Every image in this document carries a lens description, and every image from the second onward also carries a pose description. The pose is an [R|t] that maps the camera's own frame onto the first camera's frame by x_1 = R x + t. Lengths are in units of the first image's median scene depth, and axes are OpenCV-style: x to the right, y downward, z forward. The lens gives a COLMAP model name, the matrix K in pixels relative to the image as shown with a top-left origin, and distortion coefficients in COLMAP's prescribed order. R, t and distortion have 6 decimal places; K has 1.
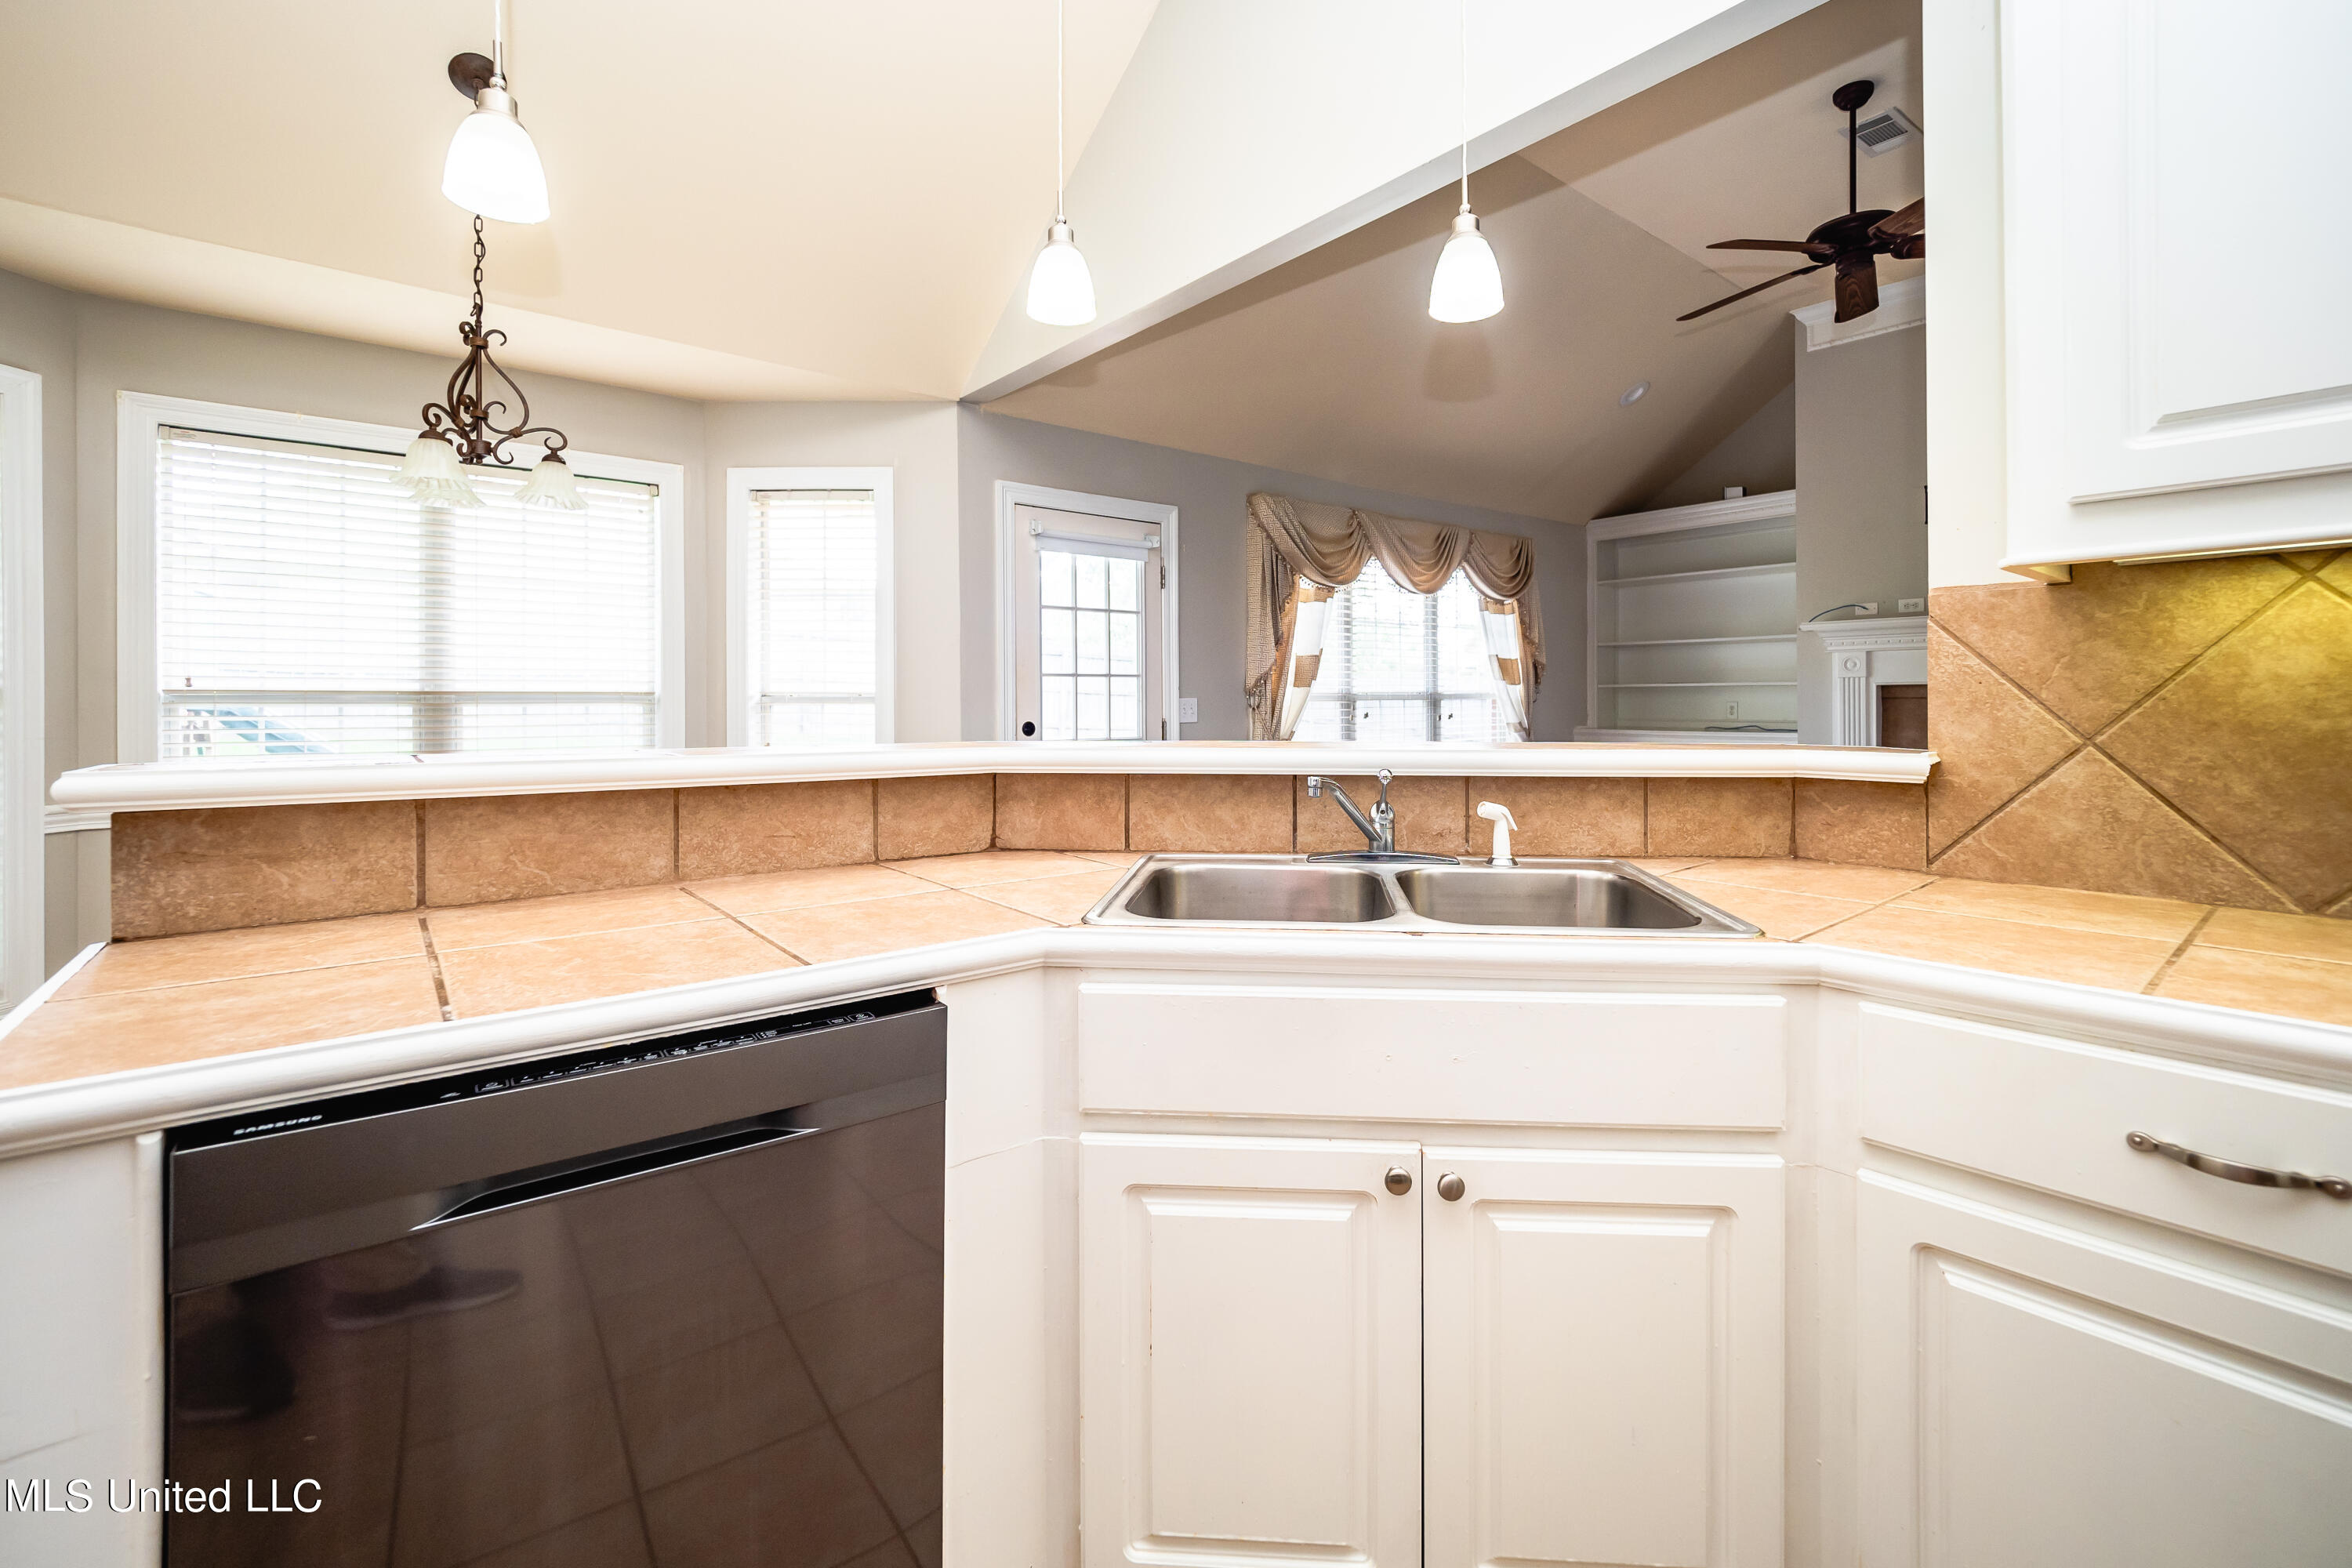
lens RADIAL K [[1009.2, 0, 1250.4], [0, 1009.2, 702.9], [0, 0, 1]] dist [0.001901, 0.001025]
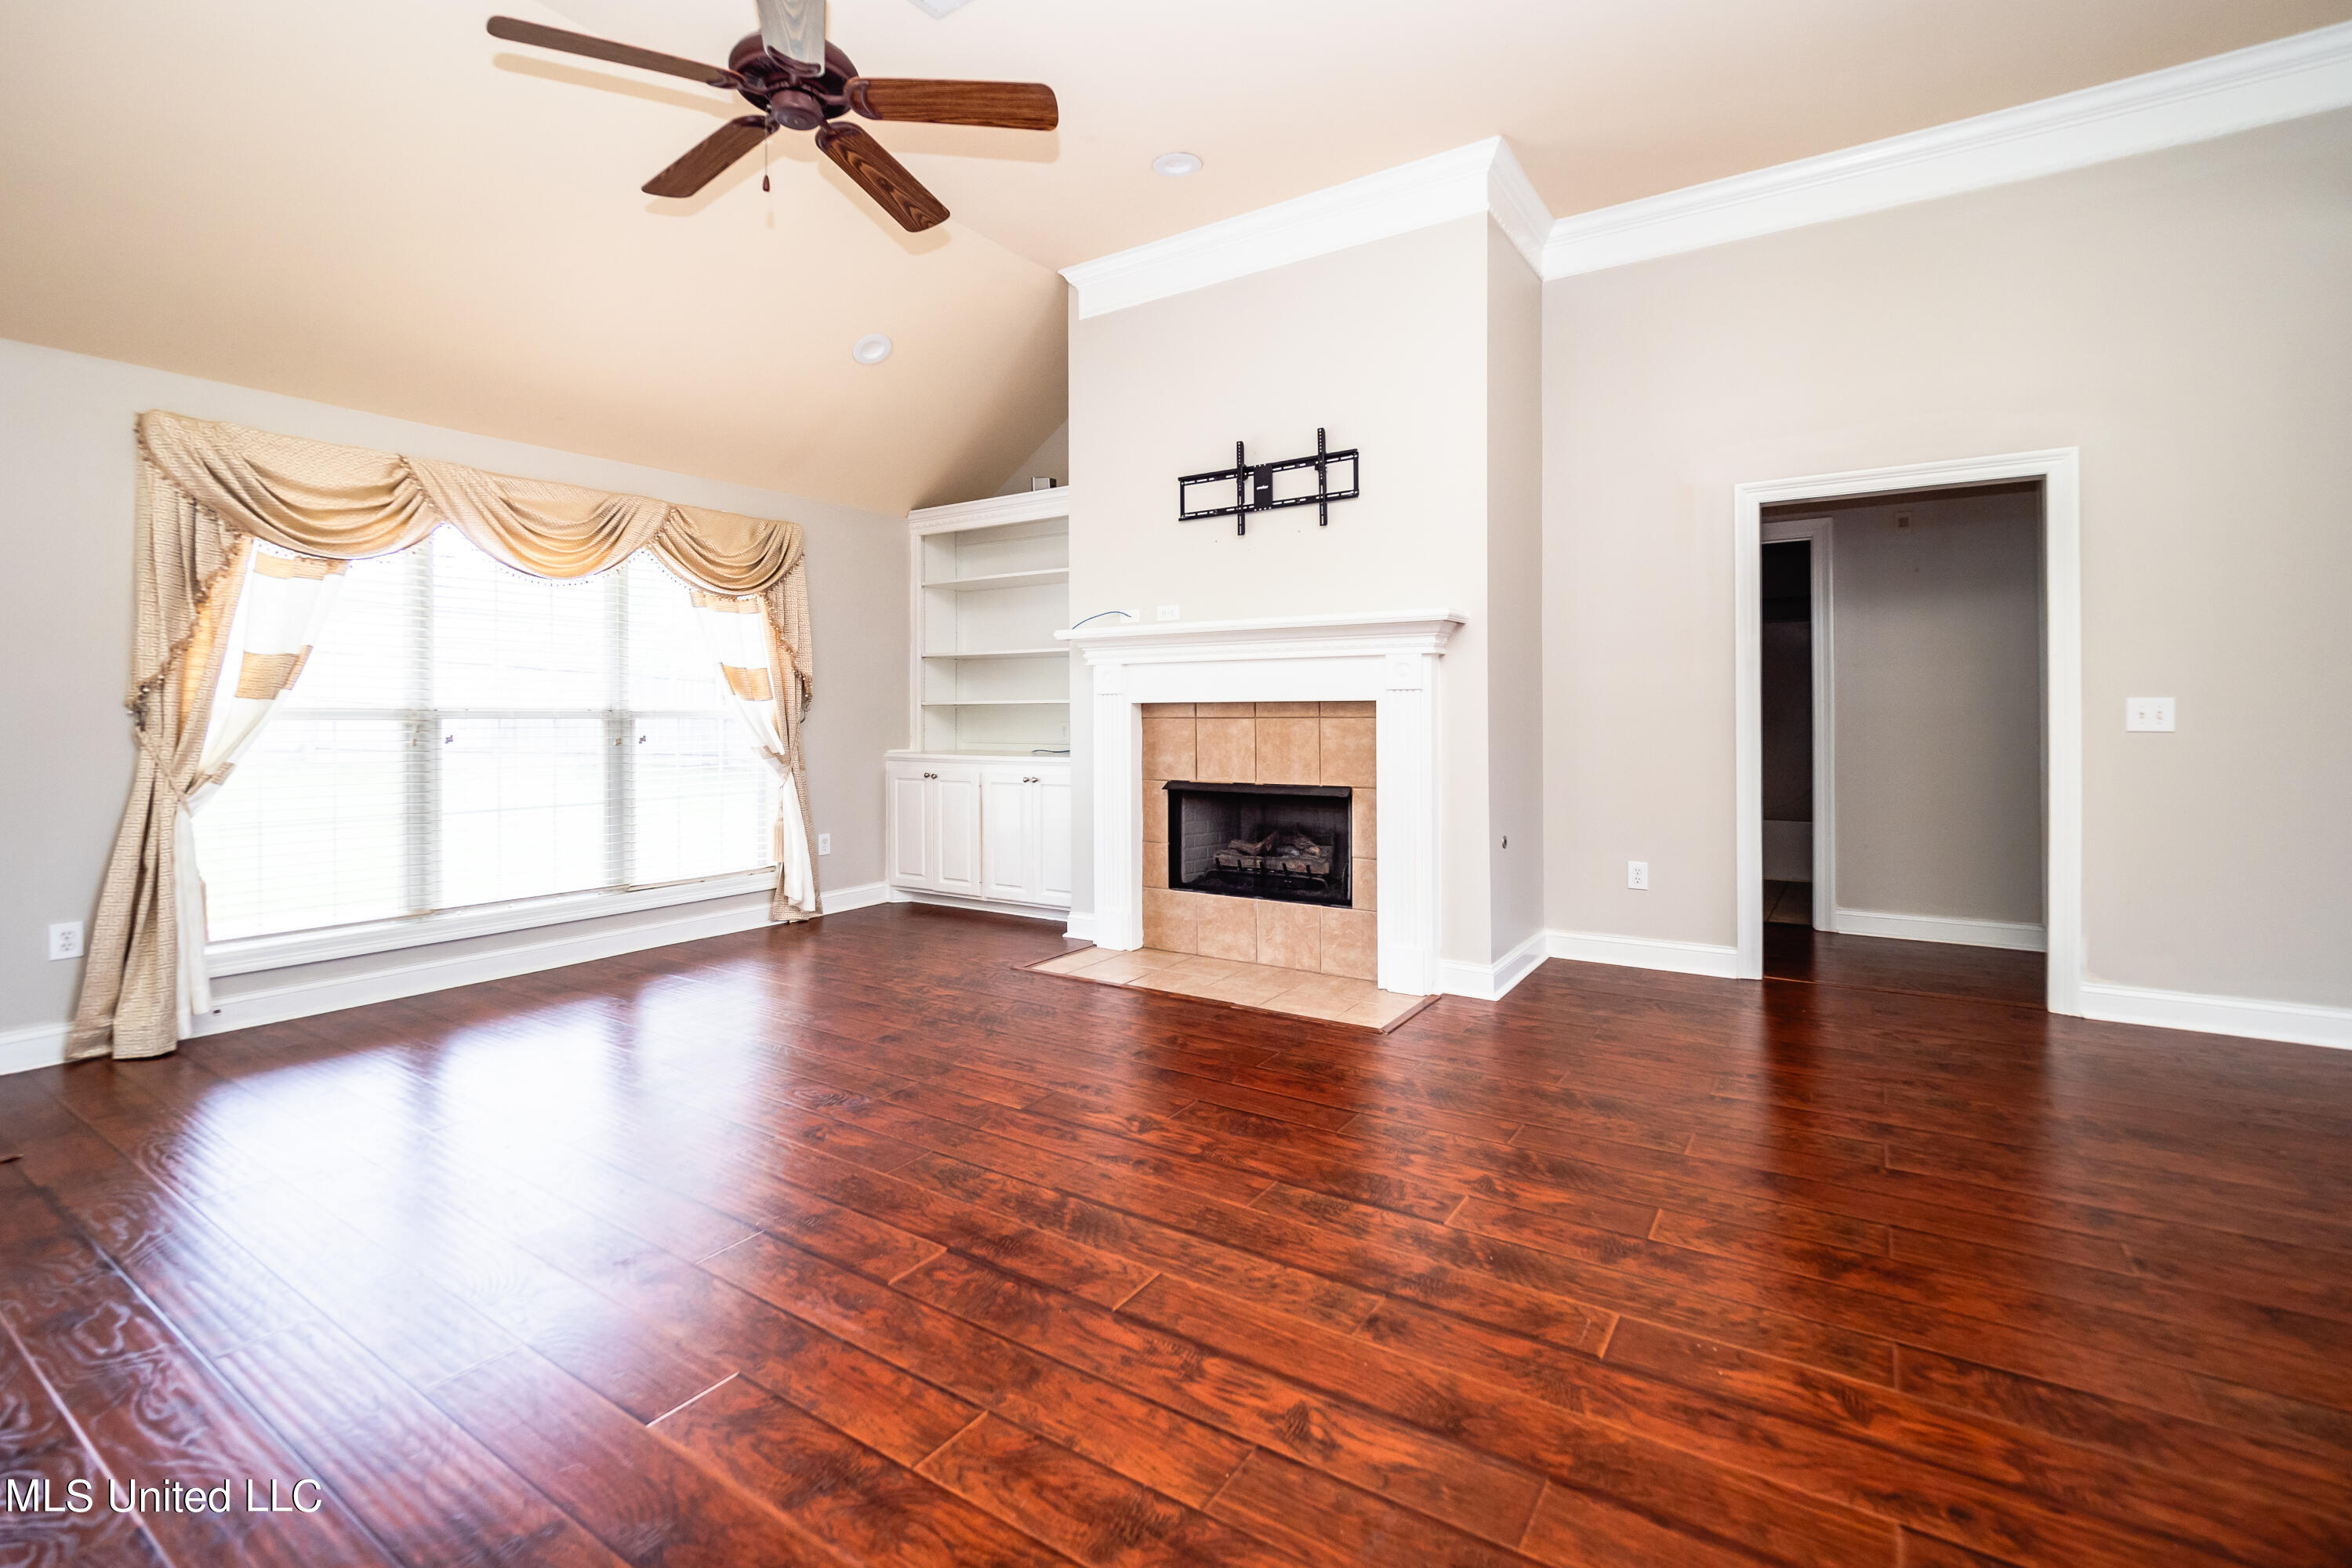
lens RADIAL K [[1009.2, 0, 1196.1], [0, 1009.2, 714.5], [0, 0, 1]] dist [0.001901, 0.001025]
pose [[0.965778, 0.004893, 0.259324, 0.409638], [-0.001102, 0.999890, -0.014764, 0.004649], [-0.259368, 0.013973, 0.965678, 0.134943]]
